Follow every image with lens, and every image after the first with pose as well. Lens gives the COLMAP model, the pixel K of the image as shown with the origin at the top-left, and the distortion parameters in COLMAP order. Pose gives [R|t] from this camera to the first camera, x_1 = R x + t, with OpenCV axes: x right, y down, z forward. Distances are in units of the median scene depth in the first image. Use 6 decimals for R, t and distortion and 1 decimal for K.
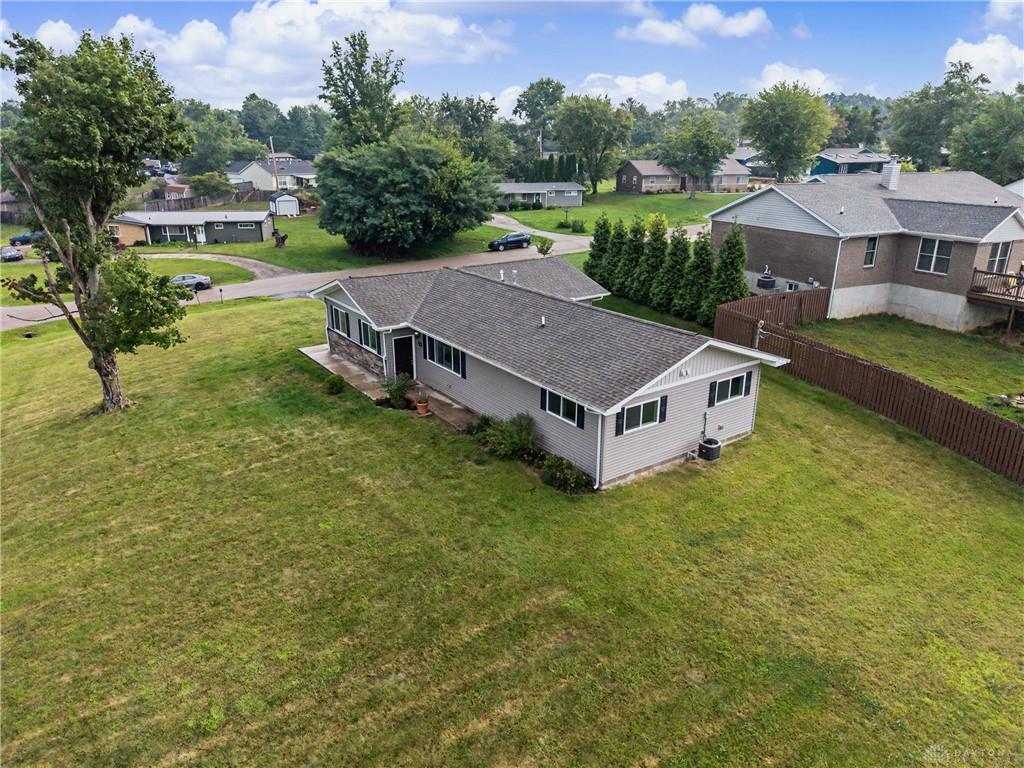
lens RADIAL K [[684.0, 0, 512.0], [0, 684.0, 379.8], [0, 0, 1]] dist [0.027192, -0.026488]
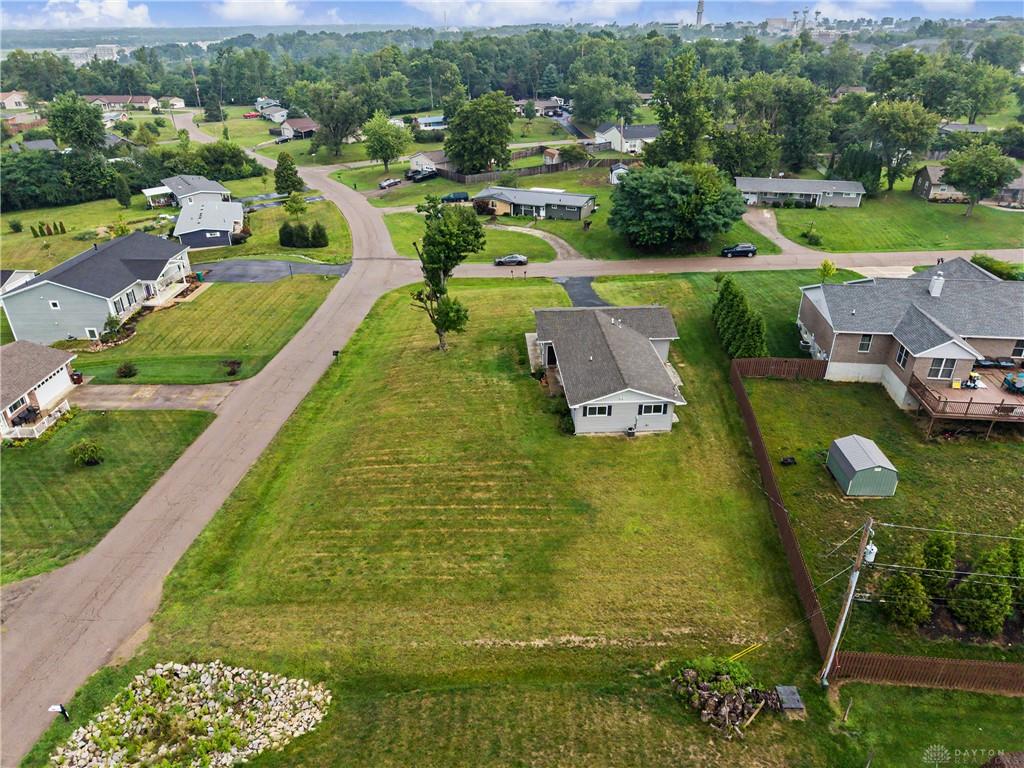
lens RADIAL K [[684.0, 0, 512.4], [0, 684.0, 384.6], [0, 0, 1]] dist [0.027192, -0.026488]
pose [[0.845060, 0.240980, -0.477287, 0.786028], [-0.165941, 0.966799, 0.194326, -0.339582], [0.508269, -0.085015, 0.856992, -0.913544]]
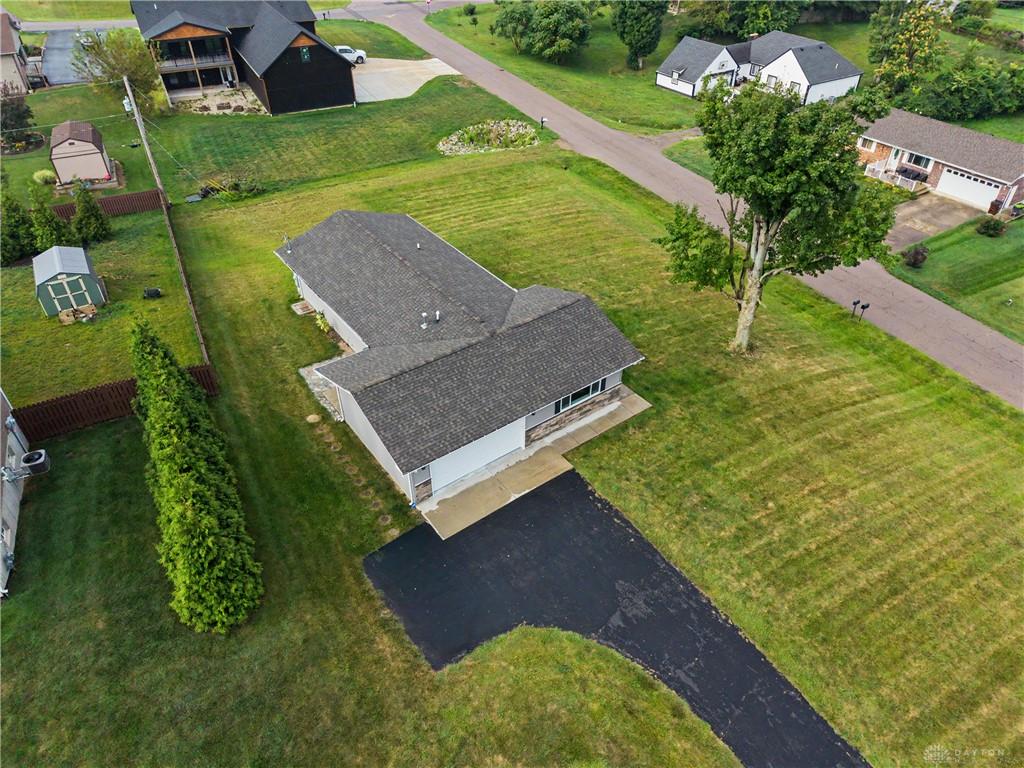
lens RADIAL K [[684.0, 0, 509.2], [0, 684.0, 383.3], [0, 0, 1]] dist [0.027192, -0.026488]
pose [[-0.999930, -0.001053, -0.011754, -0.119625], [-0.010452, 0.541443, 0.840673, -1.039425], [0.005479, 0.840737, -0.541416, 1.787210]]
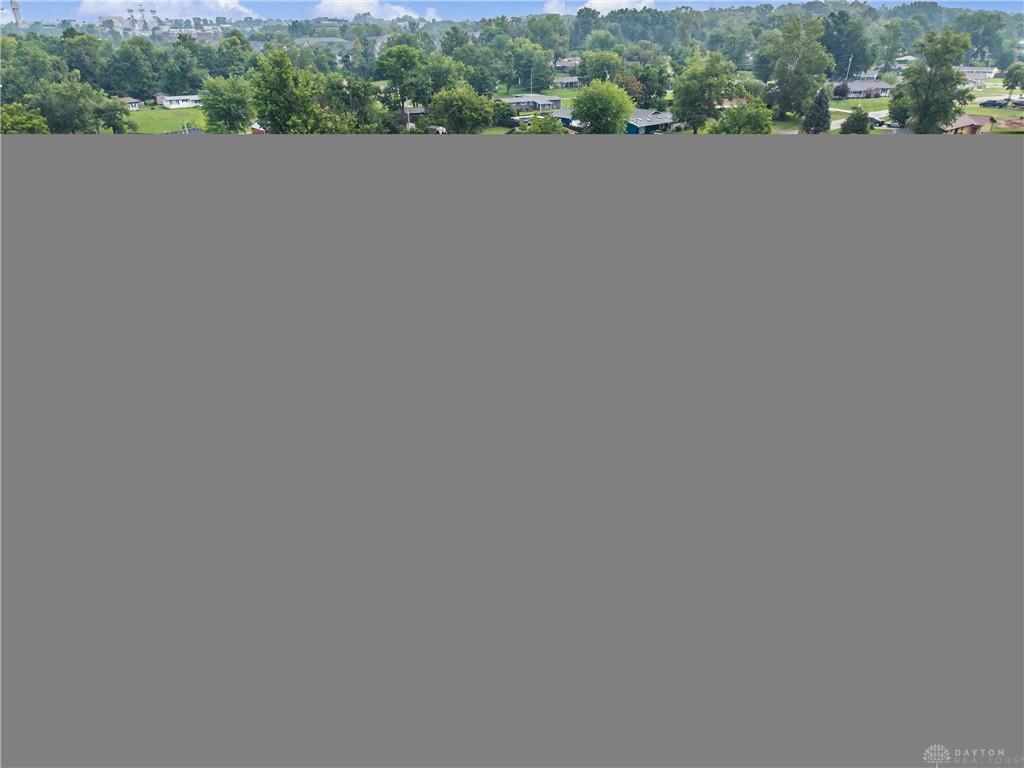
lens RADIAL K [[684.0, 0, 511.7], [0, 684.0, 379.8], [0, 0, 1]] dist [0.027192, -0.026488]
pose [[0.964464, -0.121598, 0.234572, -0.555422], [0.086331, 0.984105, 0.155189, -0.232667], [-0.249714, -0.129424, 0.959631, -1.150671]]
